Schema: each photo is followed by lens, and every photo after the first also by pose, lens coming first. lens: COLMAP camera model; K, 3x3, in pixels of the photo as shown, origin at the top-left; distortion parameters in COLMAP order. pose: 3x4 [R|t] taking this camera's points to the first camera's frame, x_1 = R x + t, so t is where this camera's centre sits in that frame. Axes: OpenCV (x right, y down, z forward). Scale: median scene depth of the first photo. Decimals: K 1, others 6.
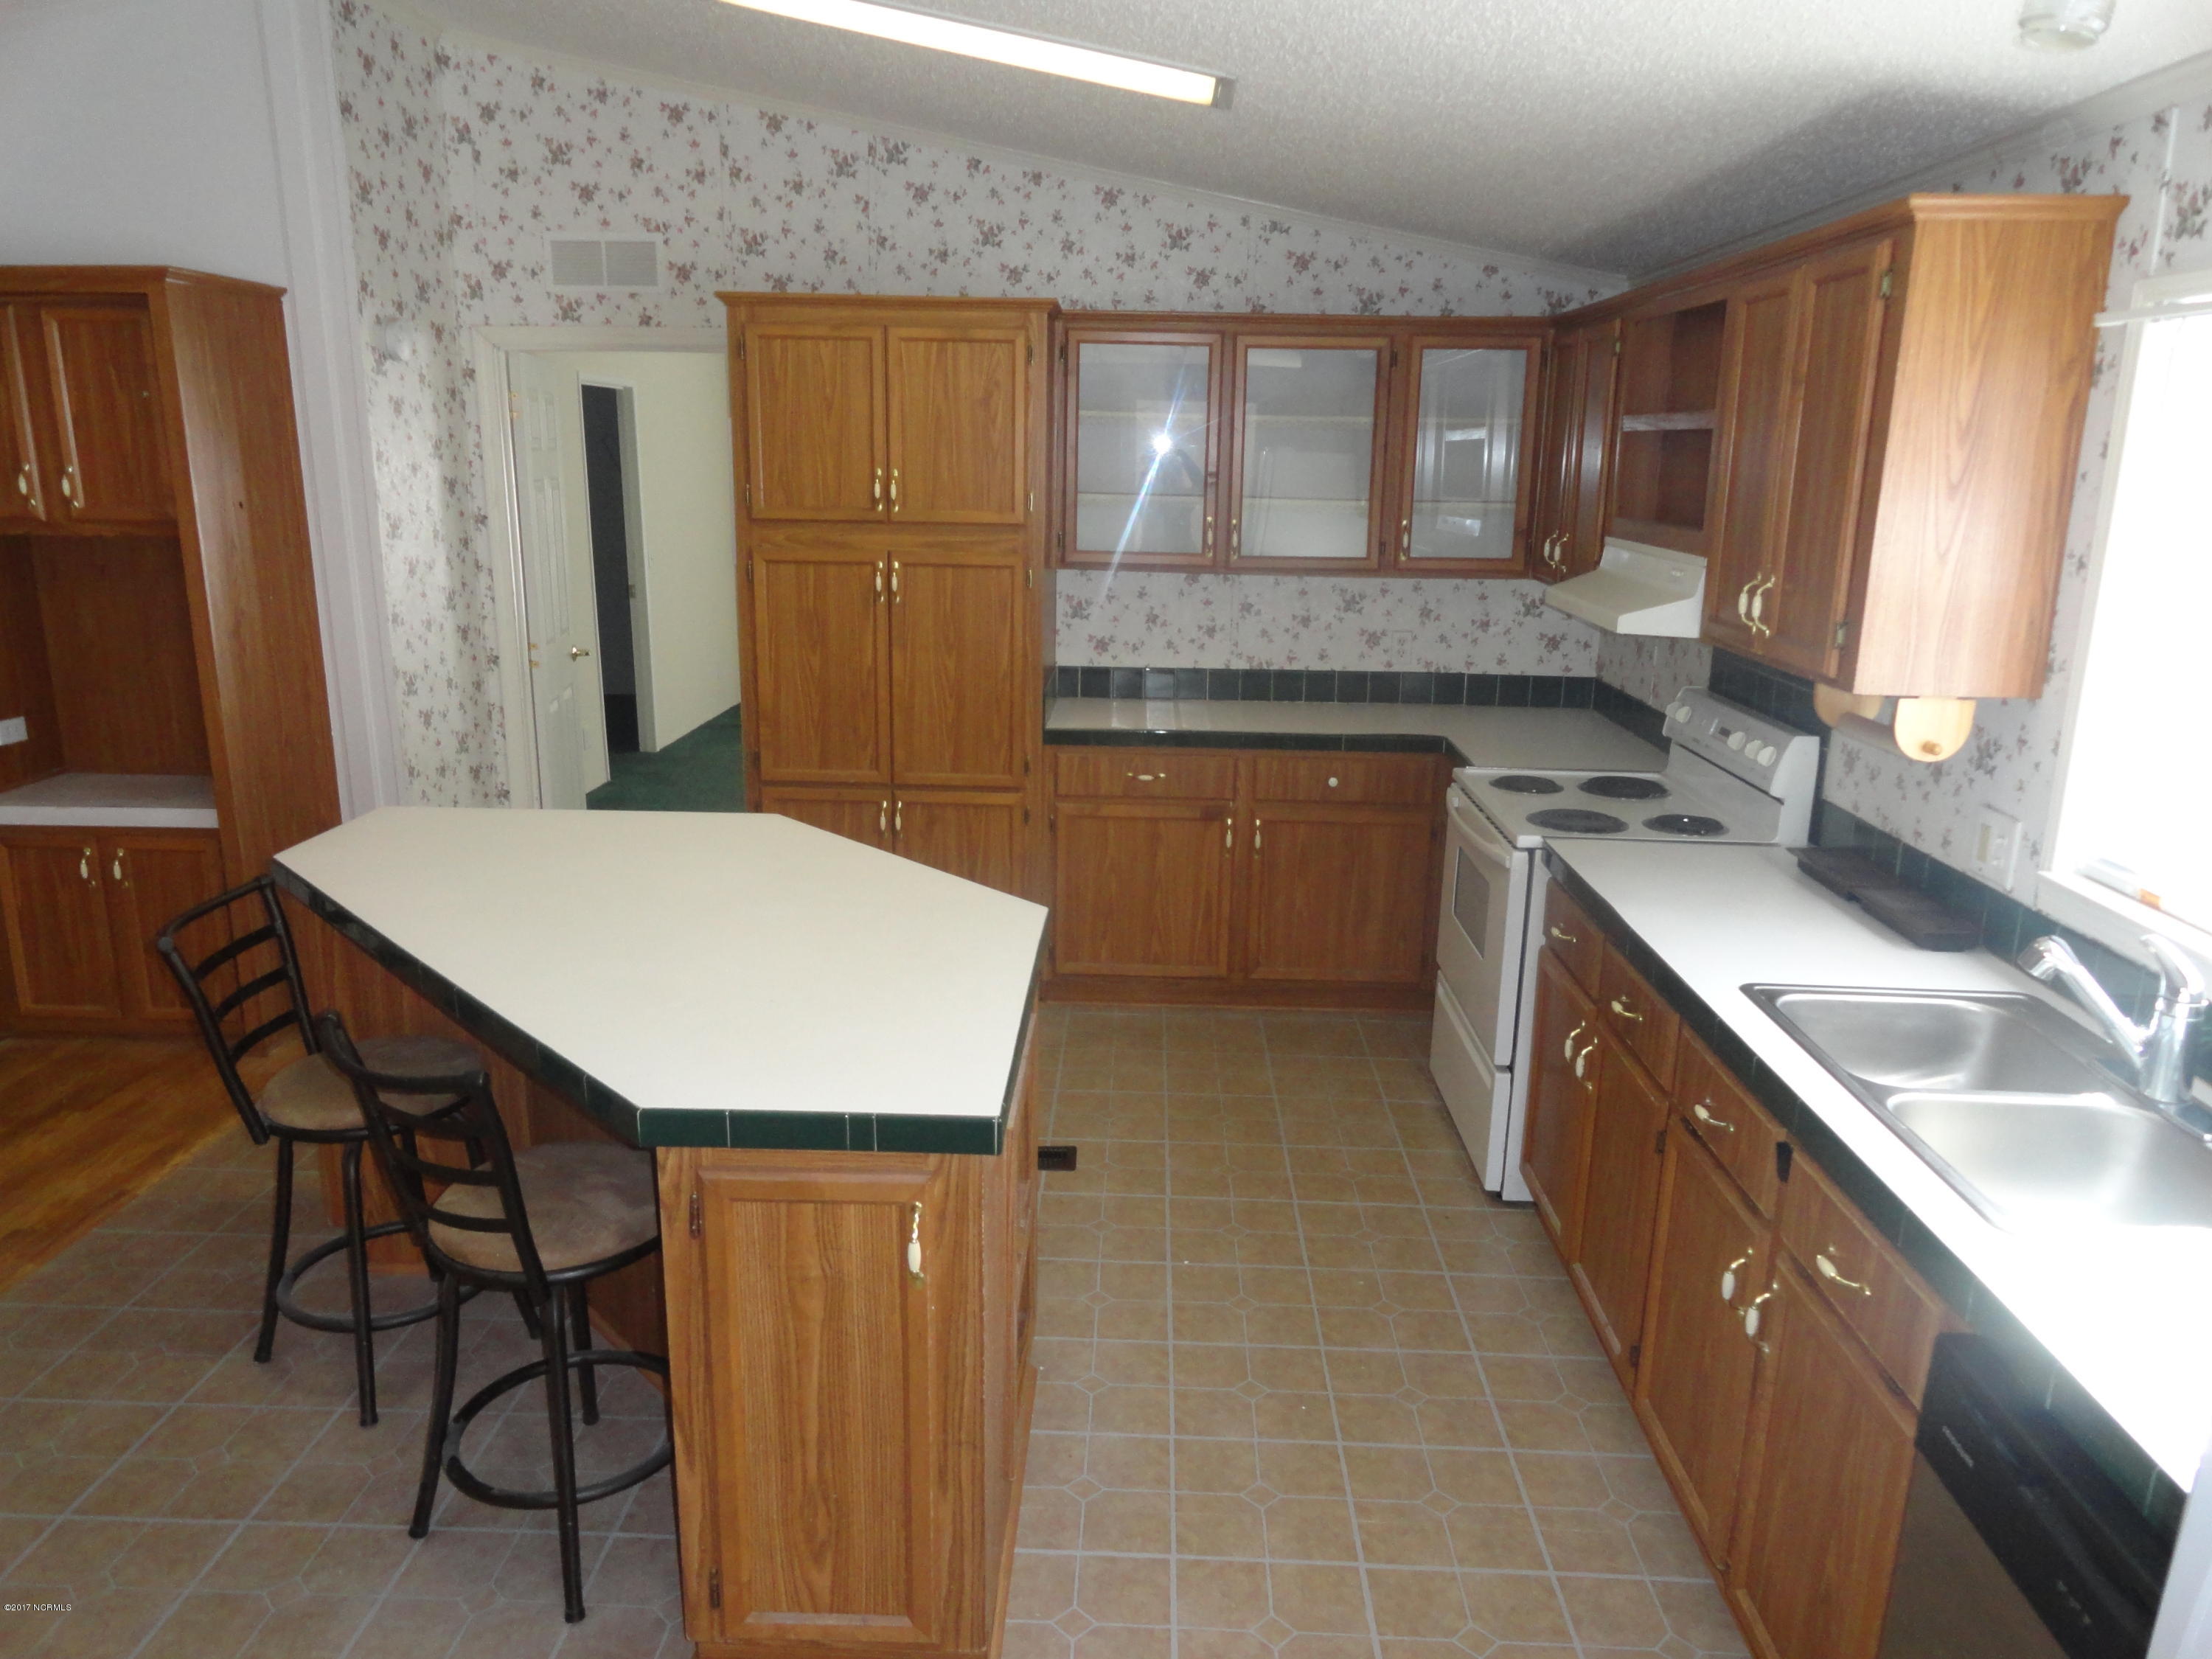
lens RADIAL K [[1529.5, 0, 1121.2], [0, 1529.5, 836.5], [0, 0, 1]] dist [0.003871, 0.003307]
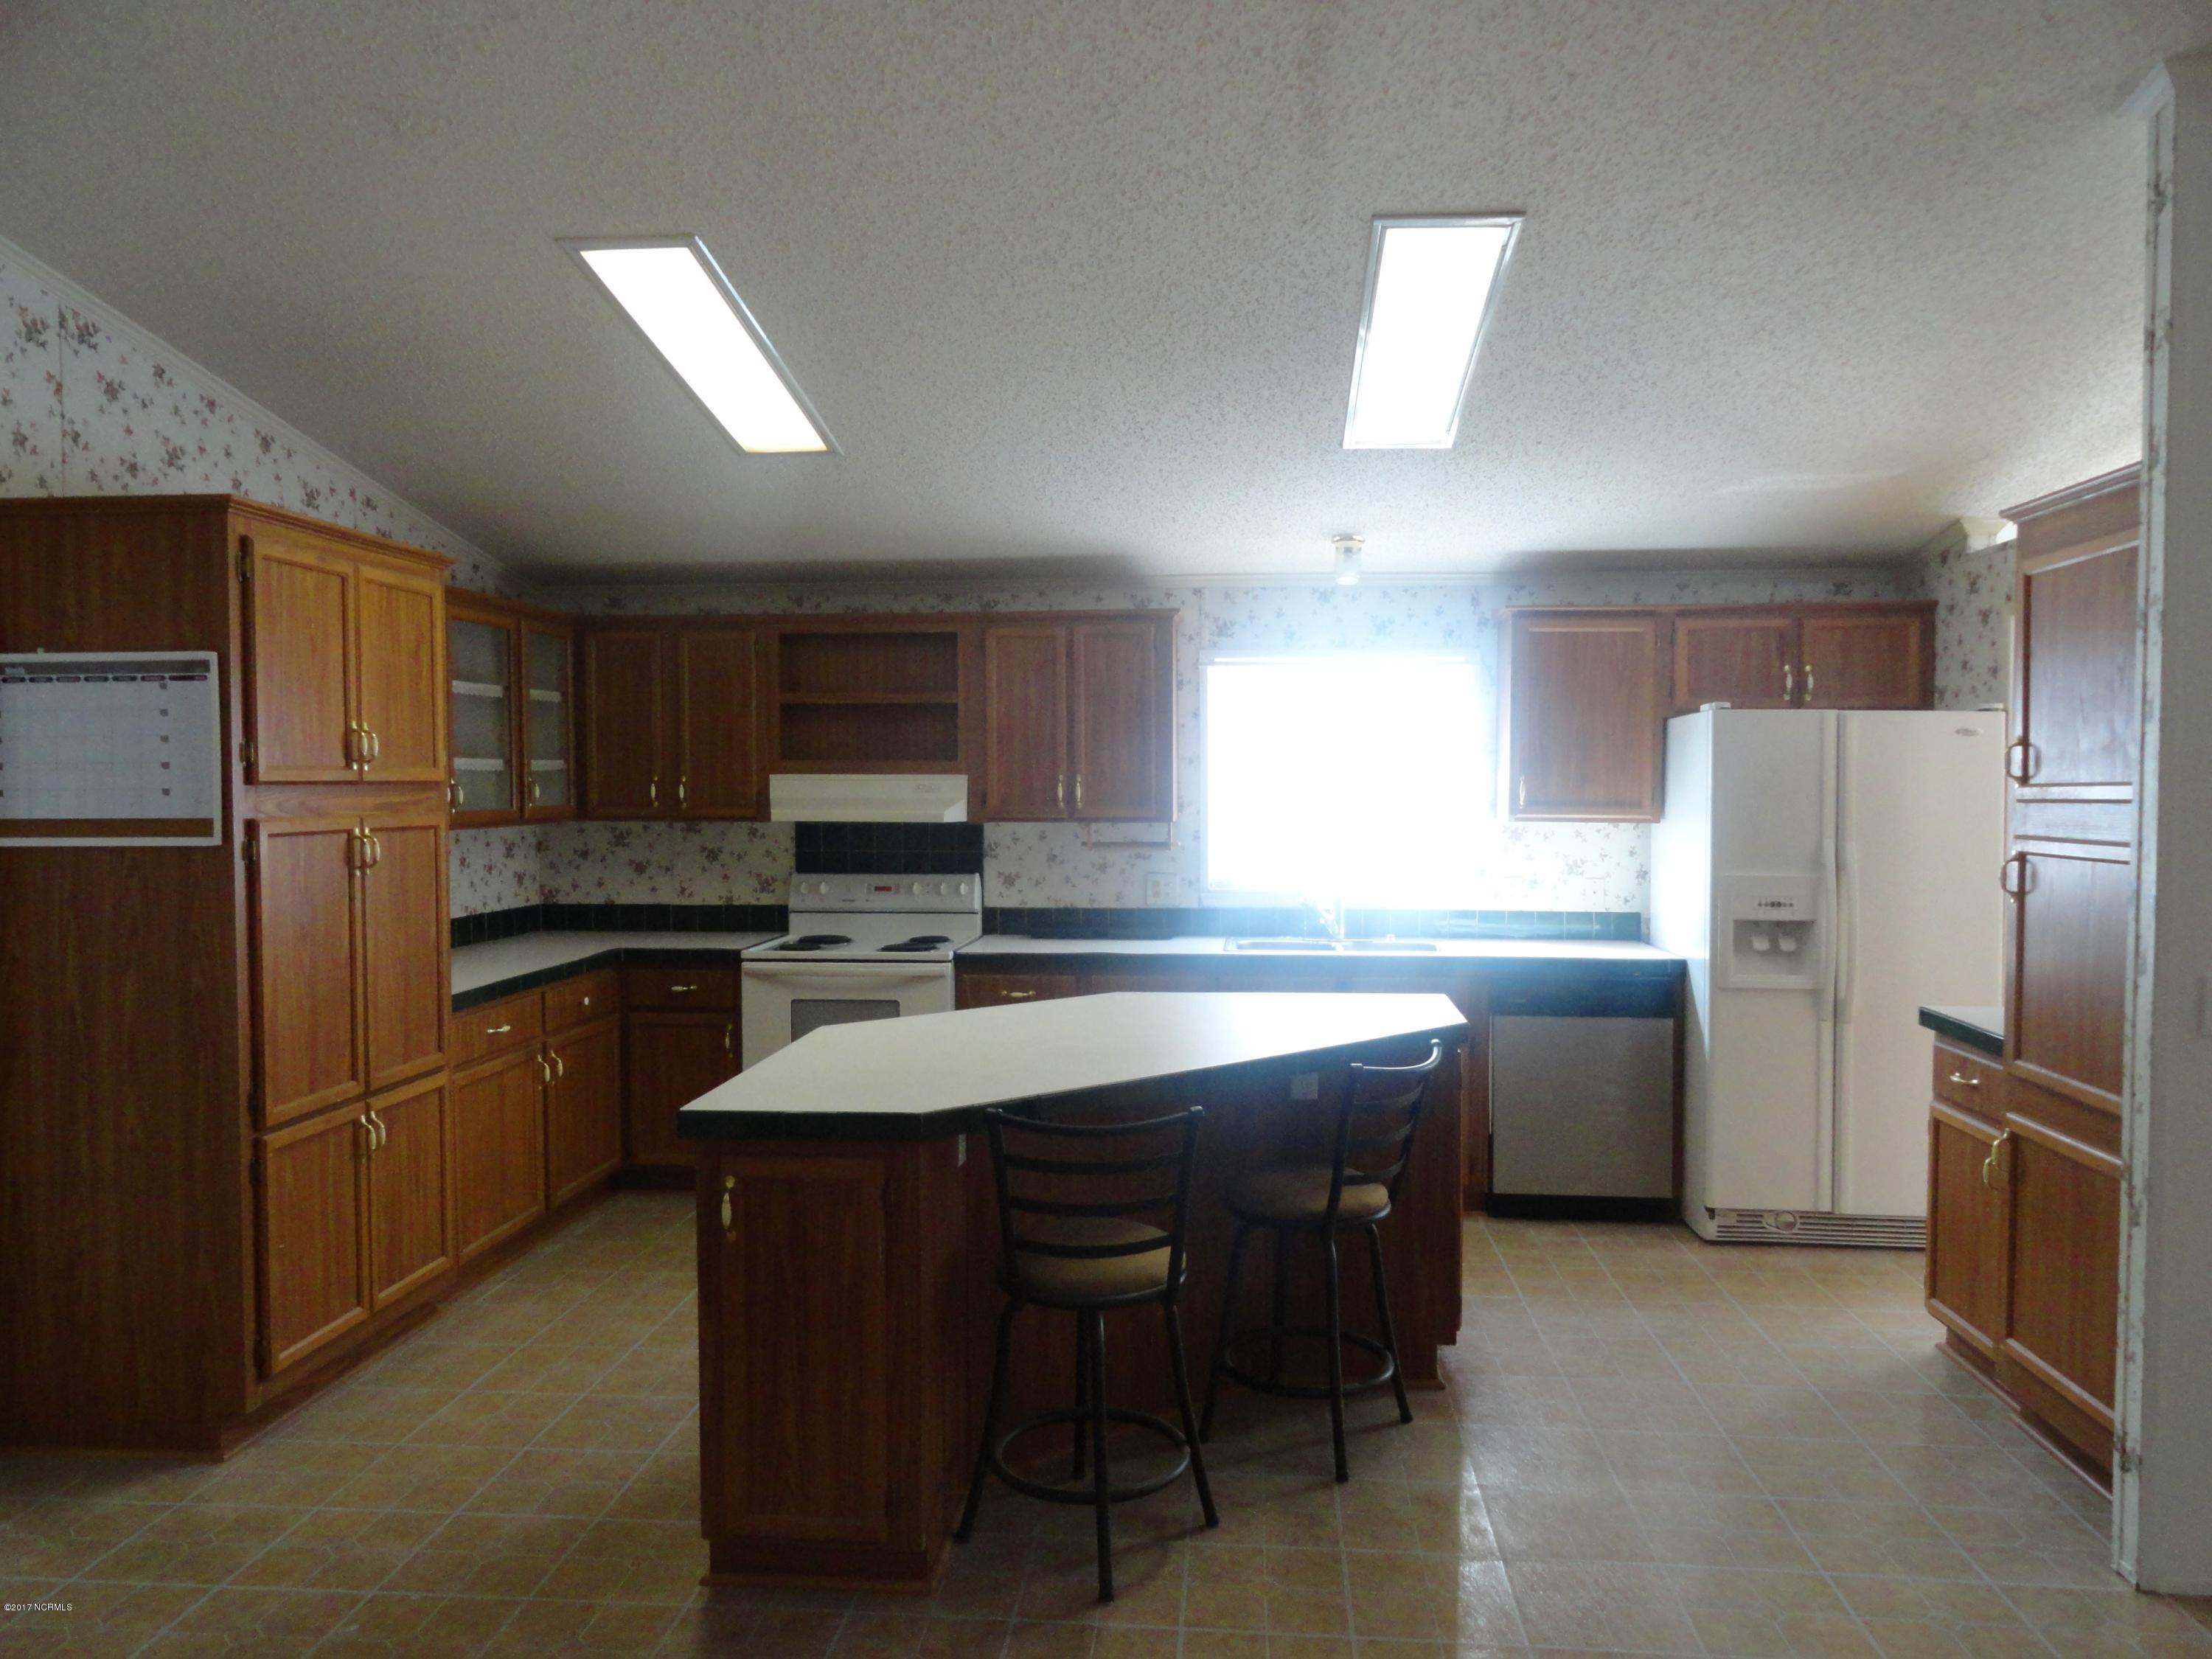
lens RADIAL K [[1529.5, 0, 1116.0], [0, 1529.5, 832.3], [0, 0, 1]] dist [0.003871, 0.003307]
pose [[0.056515, -0.054669, 0.996904, -0.916209], [0.250218, 0.967409, 0.038866, -0.098424], [-0.966539, 0.247247, 0.068352, 0.500861]]
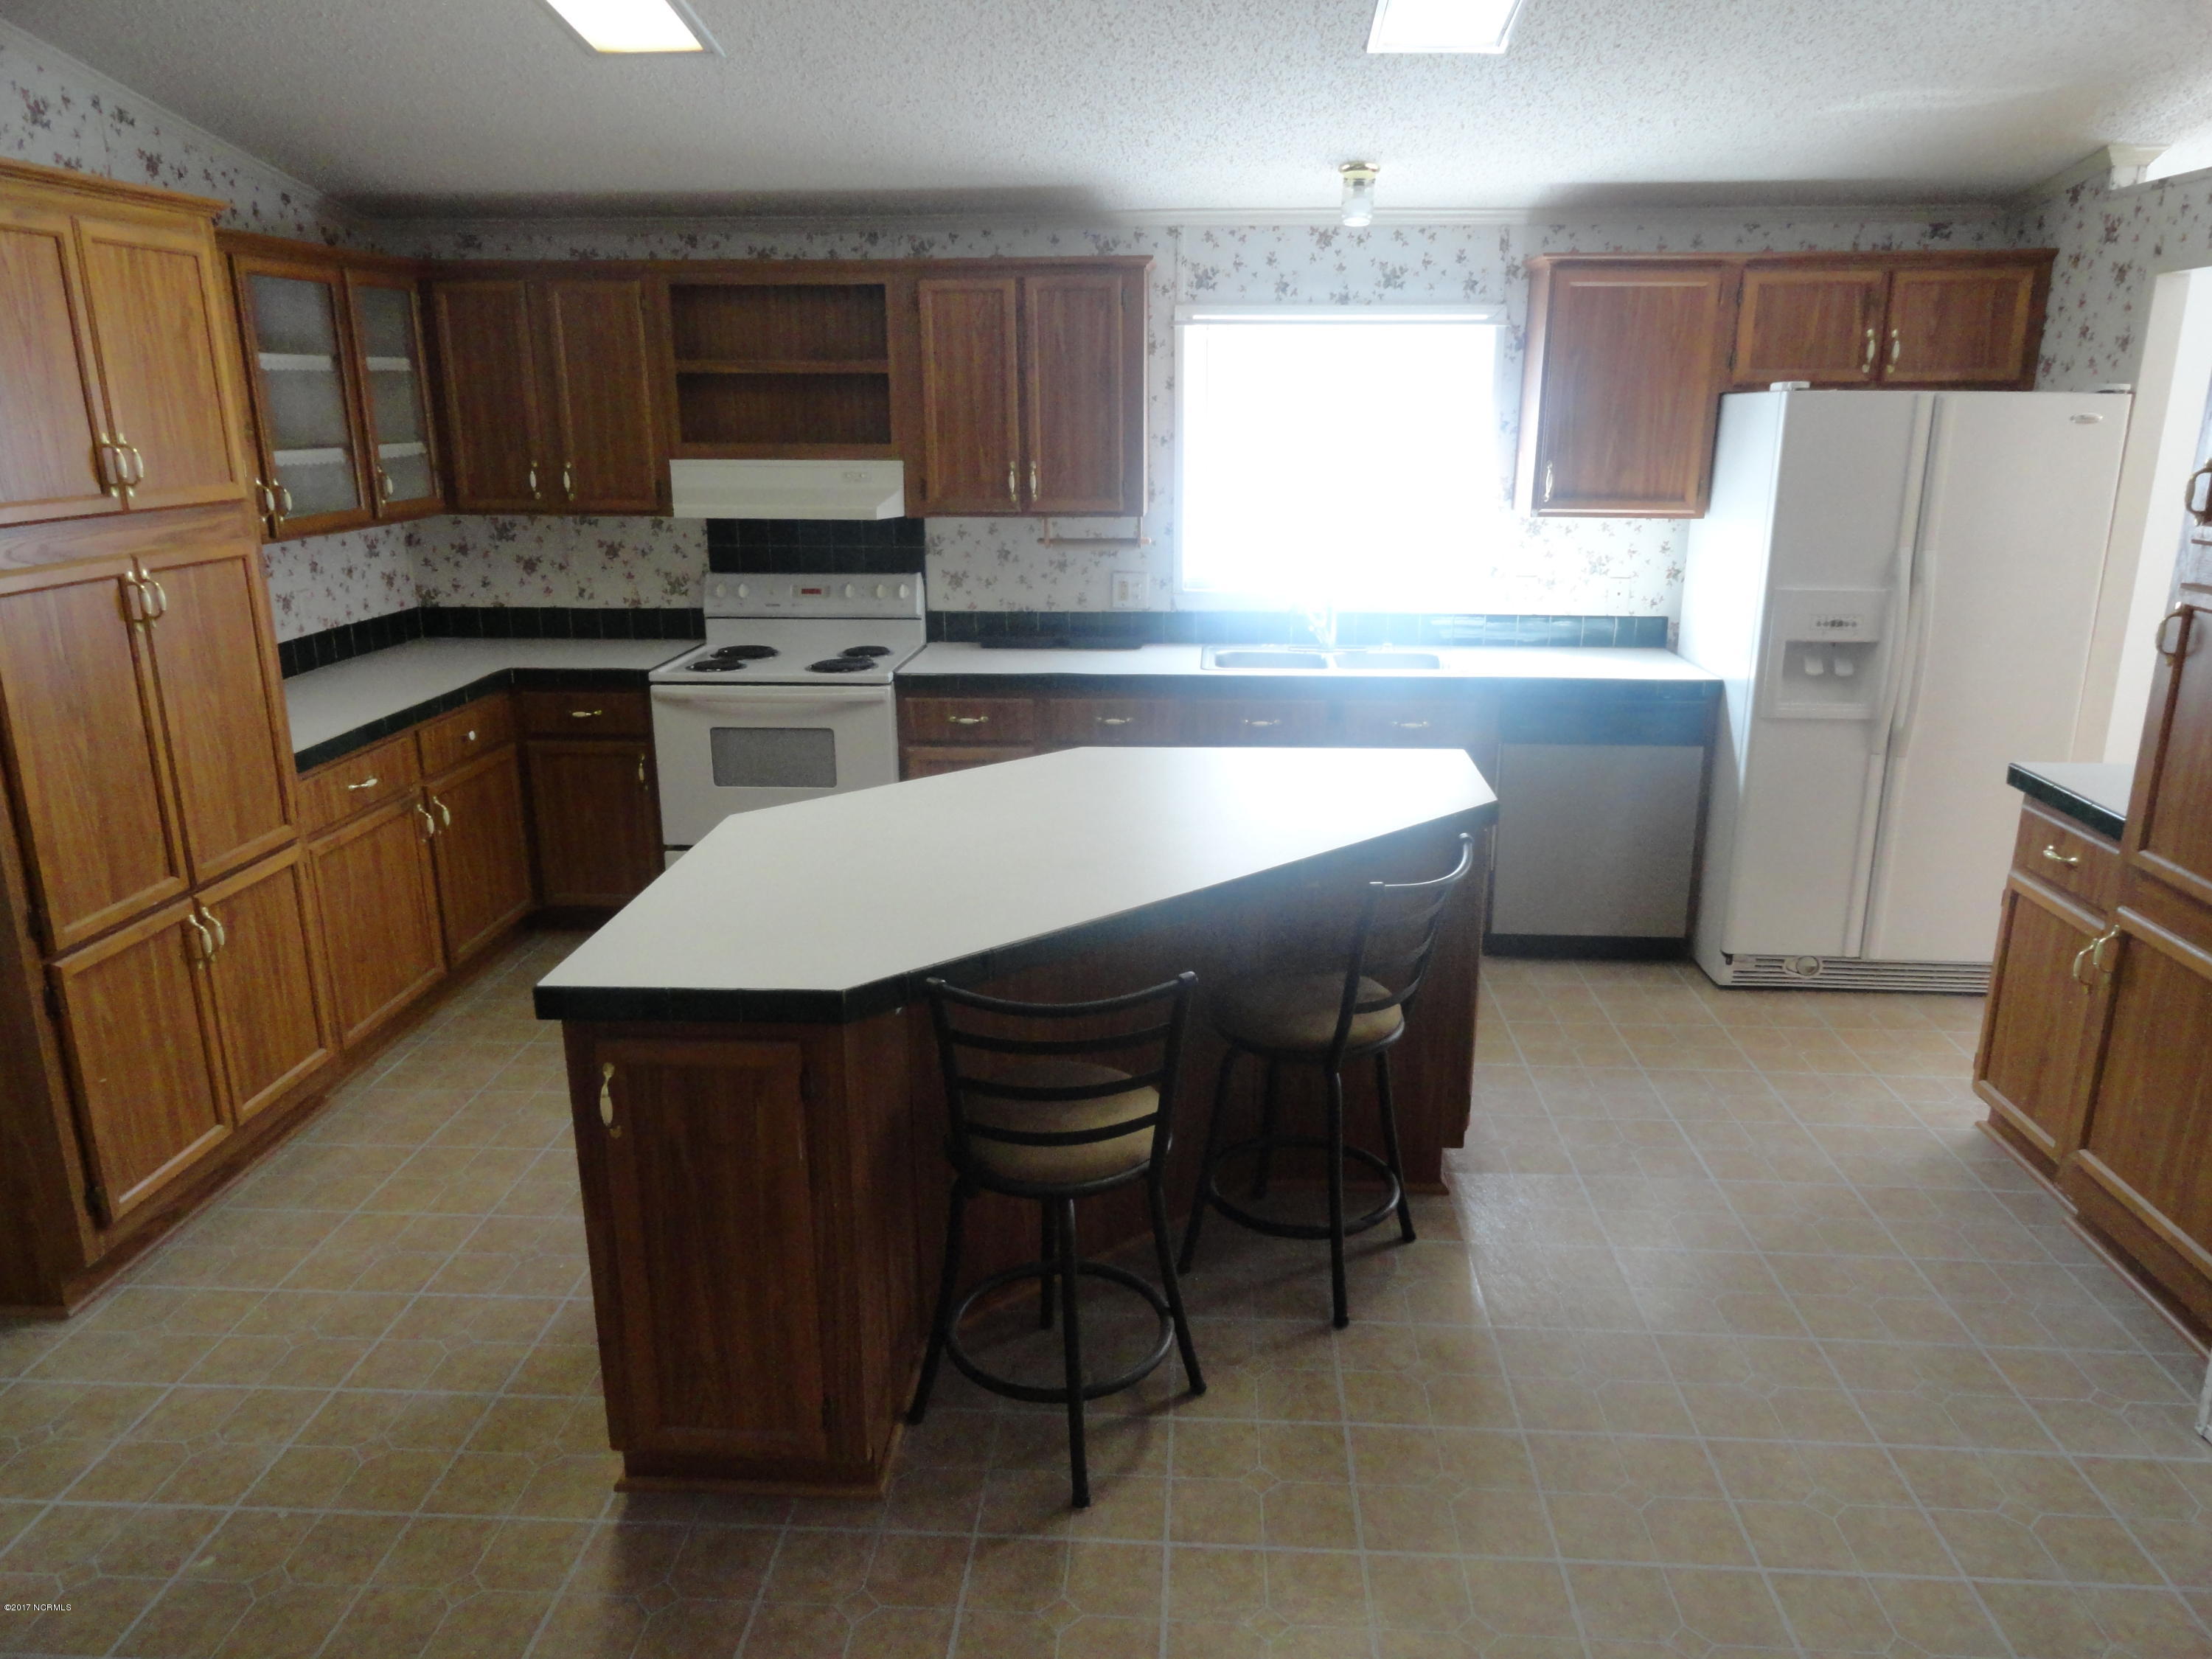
lens RADIAL K [[1529.5, 0, 1116.1], [0, 1529.5, 825.3], [0, 0, 1]] dist [0.003871, 0.003307]
pose [[0.027685, -0.290156, 0.956579, -0.772765], [0.250261, 0.928482, 0.274390, -0.142544], [-0.967782, 0.231798, 0.098320, 0.502298]]
